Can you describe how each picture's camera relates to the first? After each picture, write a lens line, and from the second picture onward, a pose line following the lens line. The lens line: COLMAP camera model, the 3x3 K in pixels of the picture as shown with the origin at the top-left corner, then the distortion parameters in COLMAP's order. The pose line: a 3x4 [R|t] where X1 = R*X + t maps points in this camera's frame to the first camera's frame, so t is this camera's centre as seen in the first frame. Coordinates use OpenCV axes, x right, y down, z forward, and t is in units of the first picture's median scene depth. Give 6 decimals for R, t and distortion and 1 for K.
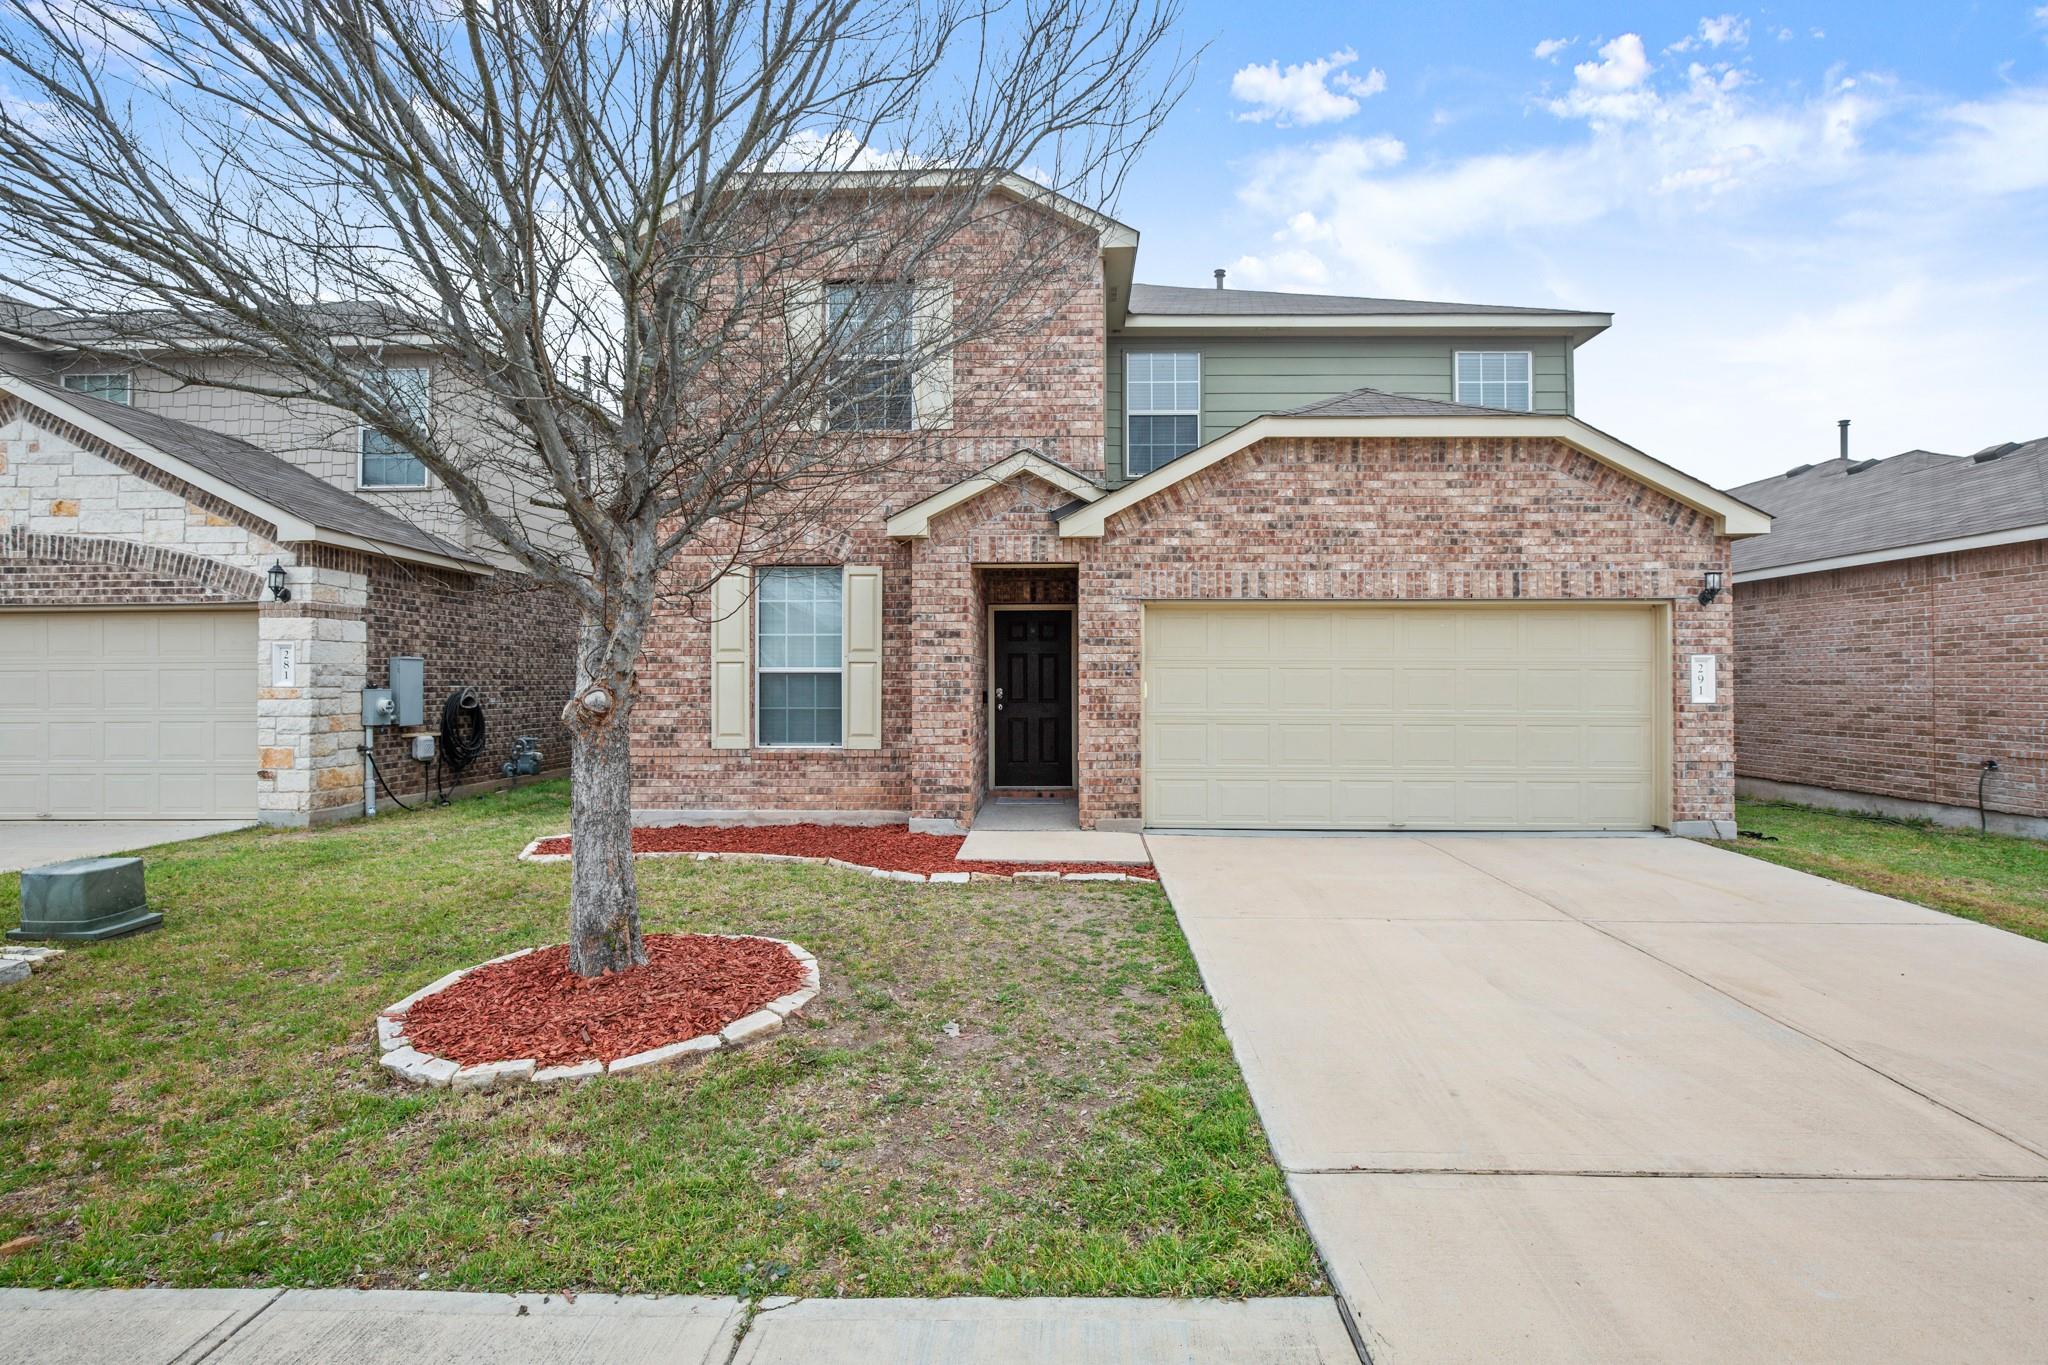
lens RADIAL K [[944.2, 0, 1023.6], [0, 944.2, 693.1], [0, 0, 1]] dist [-0.022665, 0.006597]
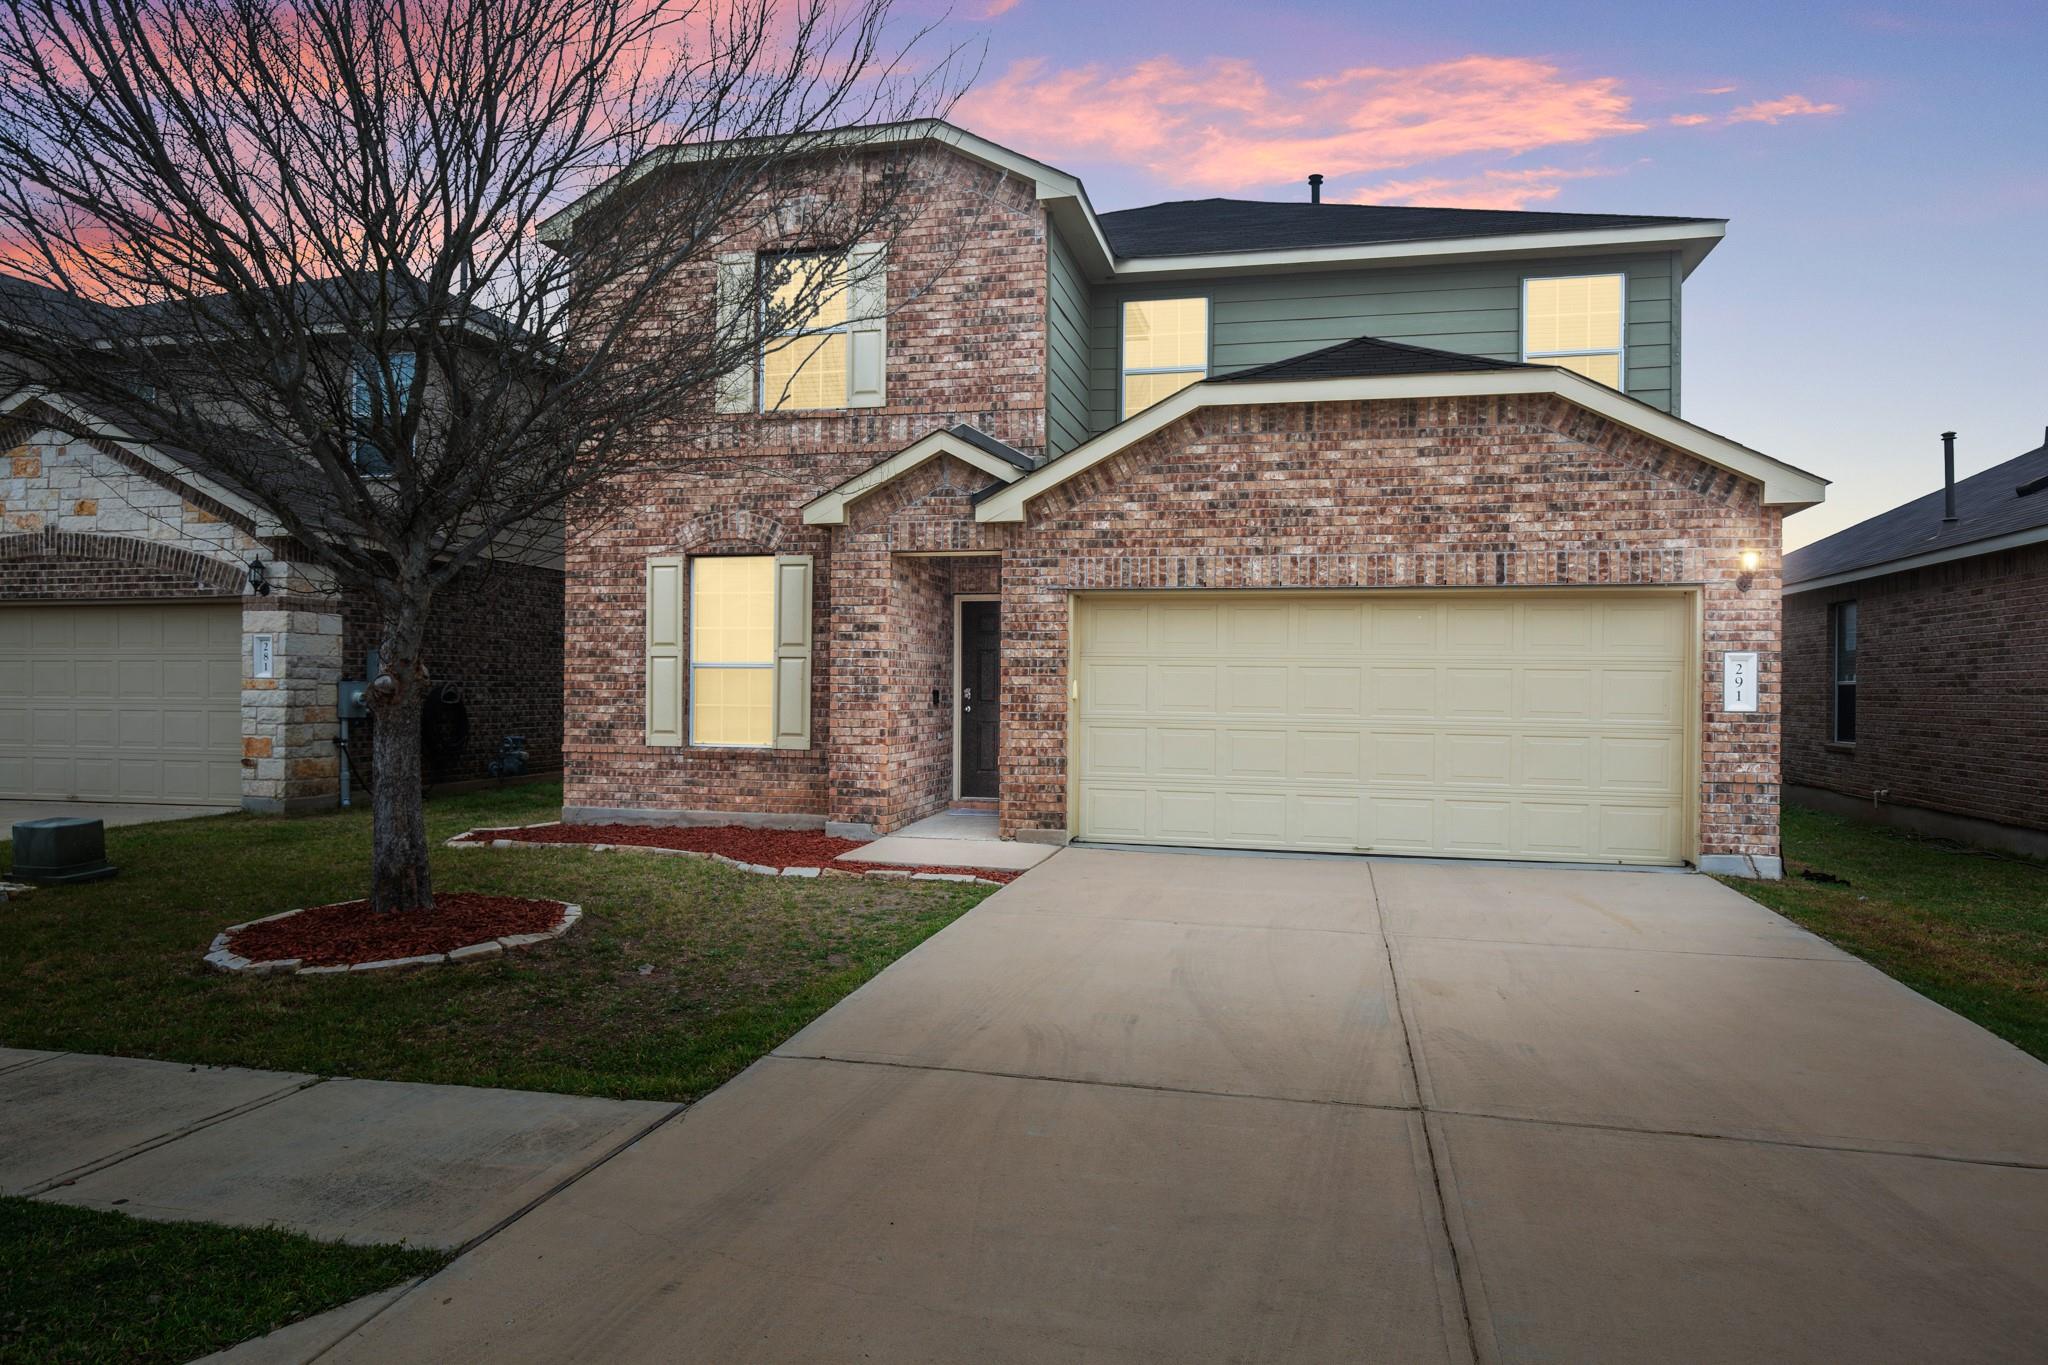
lens RADIAL K [[1258.4, 0, 1022.1], [0, 1258.4, 727.1], [0, 0, 1]] dist [-0.006058, -0.001208]
pose [[0.978790, 0.016345, -0.204211, 0.330973], [-0.012970, 0.999756, 0.017855, 0.012490], [0.204453, -0.014827, 0.978764, -0.199609]]
